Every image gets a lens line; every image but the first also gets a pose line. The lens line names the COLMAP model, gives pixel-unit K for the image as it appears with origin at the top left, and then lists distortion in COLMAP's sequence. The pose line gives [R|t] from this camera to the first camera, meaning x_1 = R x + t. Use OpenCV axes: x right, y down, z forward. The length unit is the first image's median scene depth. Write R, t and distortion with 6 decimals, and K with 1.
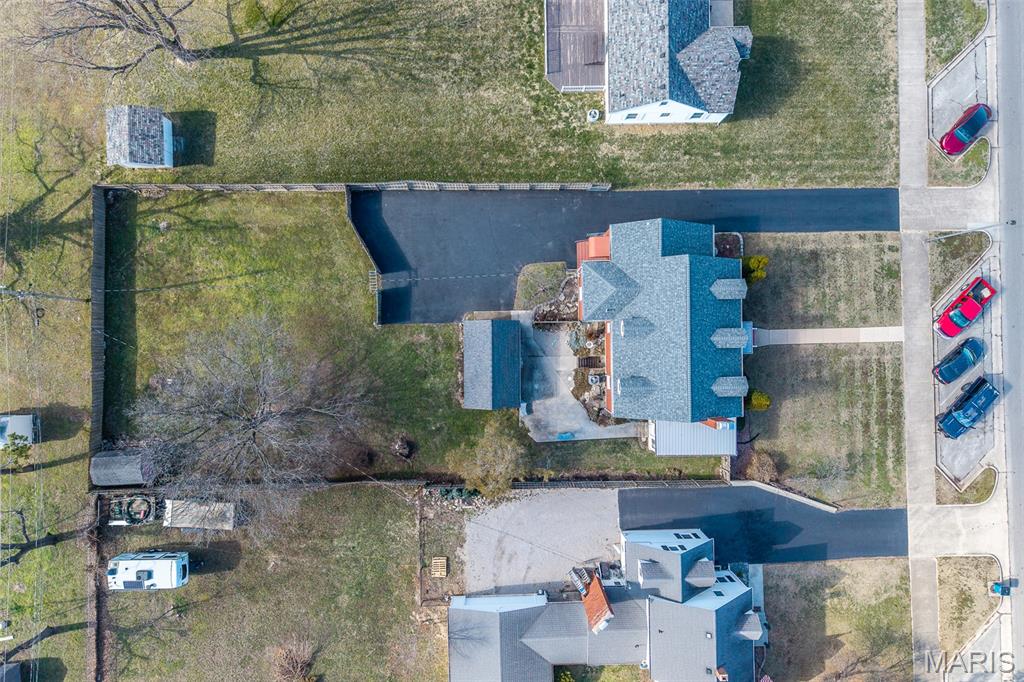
lens RADIAL K [[688.9, 0, 513.7], [0, 688.9, 343.3], [0, 0, 1]] dist [0.012030, -0.009435]
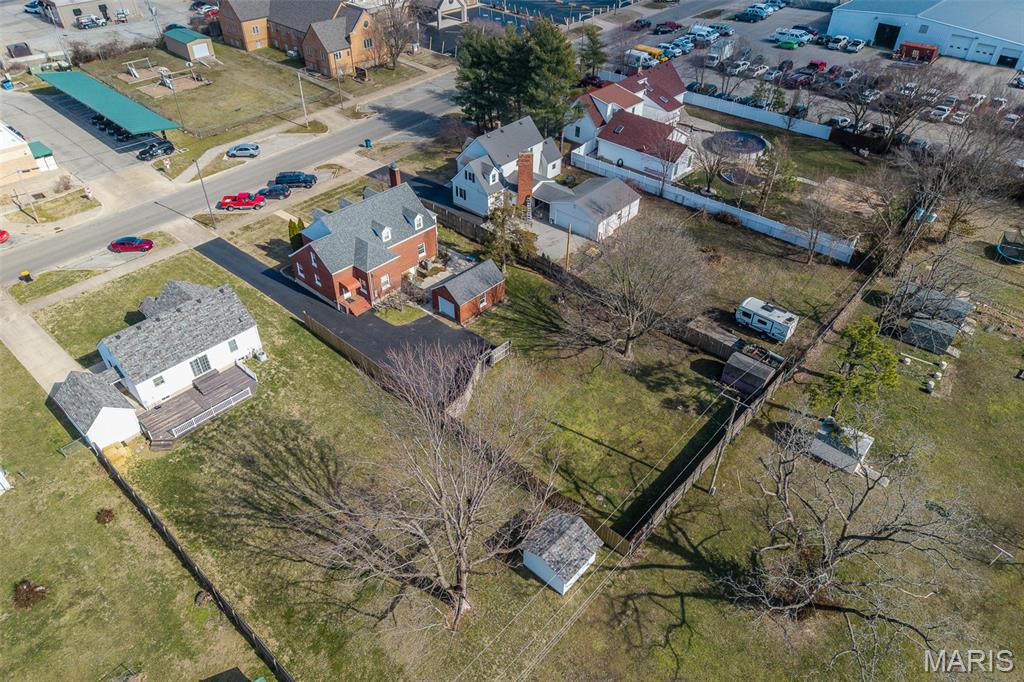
lens RADIAL K [[688.9, 0, 513.7], [0, 688.9, 343.3], [0, 0, 1]] dist [0.012030, -0.009435]
pose [[-0.730075, -0.445150, 0.518490, -0.810407], [0.683138, -0.455791, 0.570594, -0.698796], [-0.017677, 0.770777, 0.636860, 0.207989]]
